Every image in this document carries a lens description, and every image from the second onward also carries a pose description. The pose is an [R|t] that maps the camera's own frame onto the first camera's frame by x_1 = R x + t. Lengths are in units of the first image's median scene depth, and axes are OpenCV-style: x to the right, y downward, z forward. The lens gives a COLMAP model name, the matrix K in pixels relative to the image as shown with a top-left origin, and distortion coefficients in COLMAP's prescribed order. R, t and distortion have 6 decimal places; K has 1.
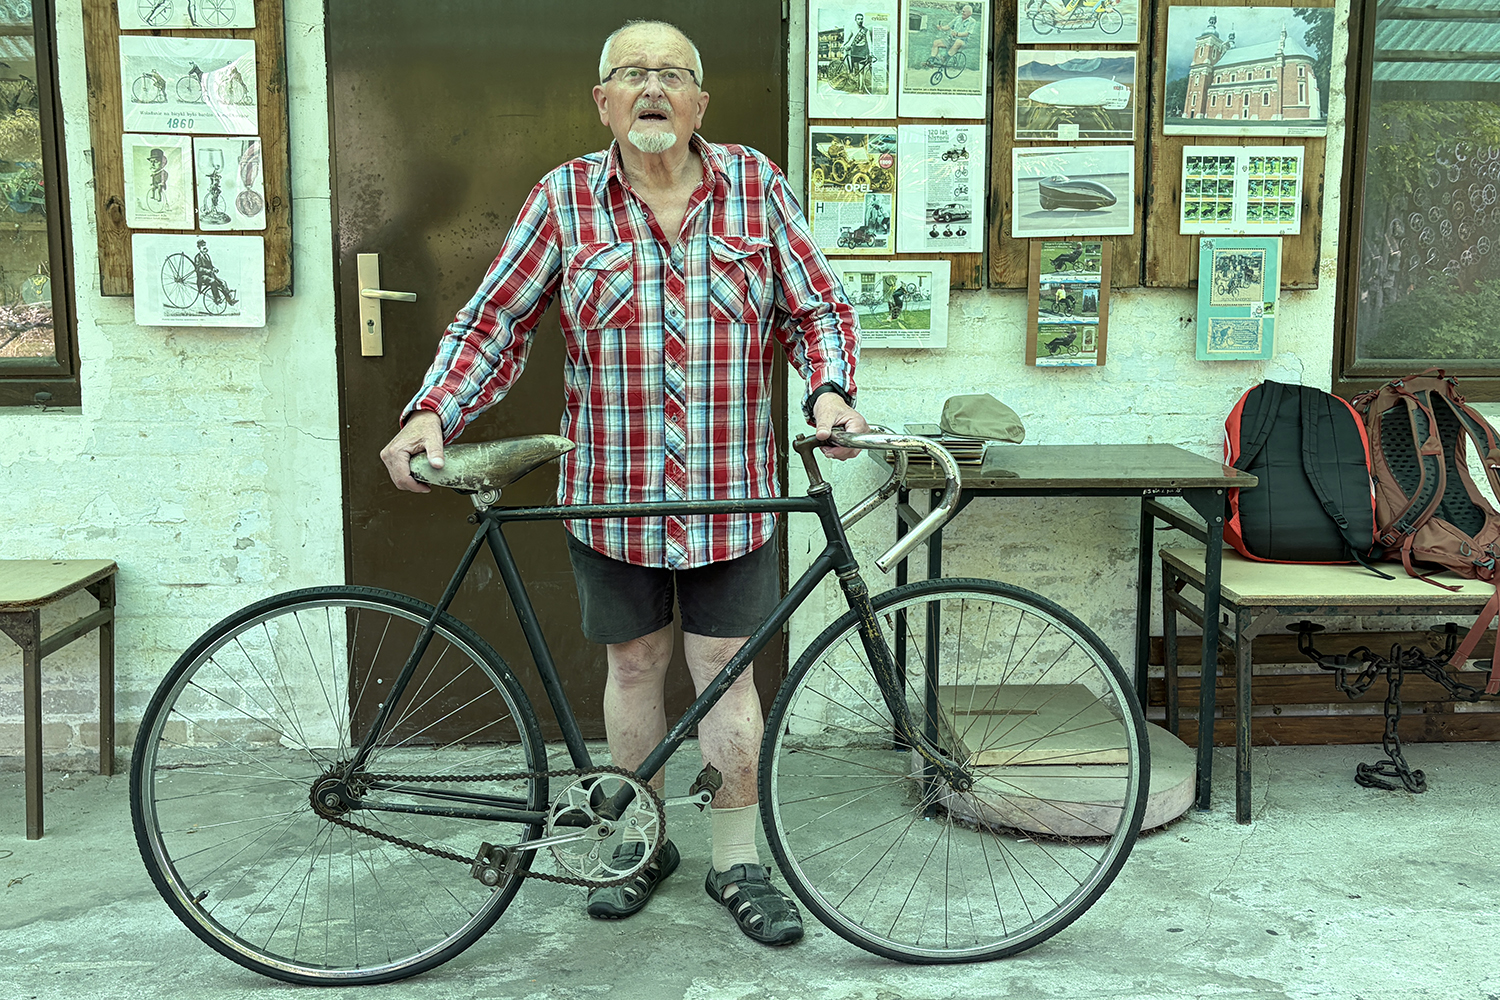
lens RADIAL K [[1369.4, 0, 748.8], [0, 1369.4, 485.9], [0, 0, 1]] dist [0.024125, -0.016088]
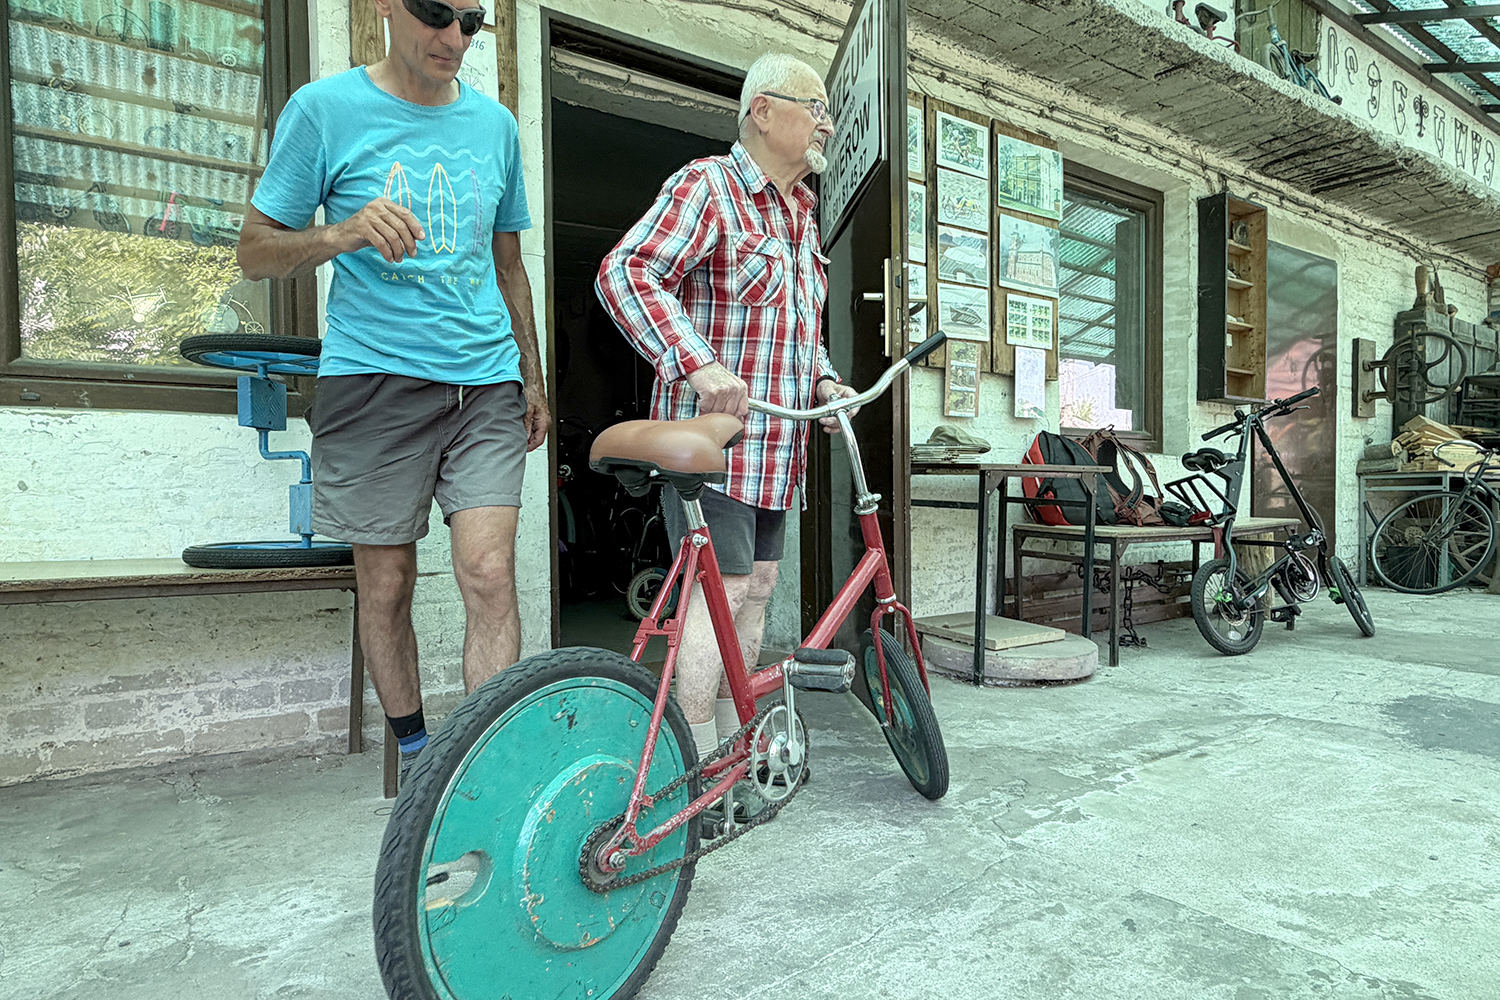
lens RADIAL K [[874.9, 0, 746.8], [0, 874.9, 522.2], [0, 0, 1]] dist [0.000898, 0.000357]
pose [[0.860855, -0.023211, 0.508322, -0.548913], [0.071163, 0.994633, -0.075101, 0.103718], [-0.503850, 0.100825, 0.857886, 0.241201]]
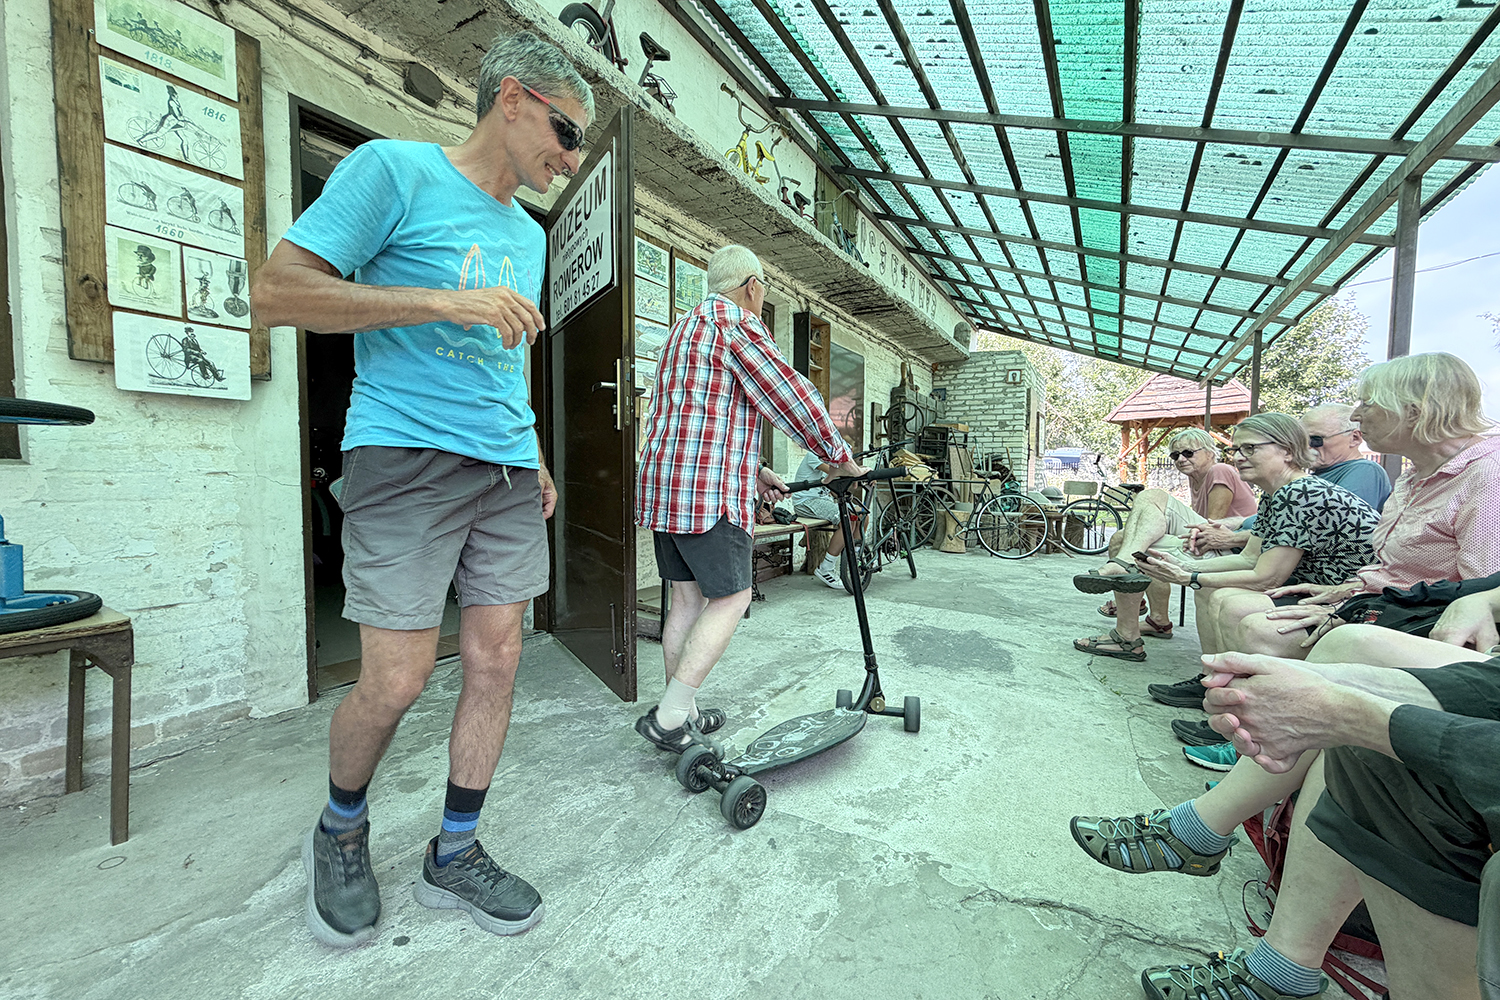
lens RADIAL K [[599.1, 0, 748.0], [0, 599.1, 502.5], [0, 0, 1]] dist [0.002185, 0.000243]
pose [[0.582429, -0.037042, 0.812037, -0.536770], [0.090403, 0.995716, -0.019420, 0.037877], [-0.807839, 0.084722, 0.583283, 0.267251]]
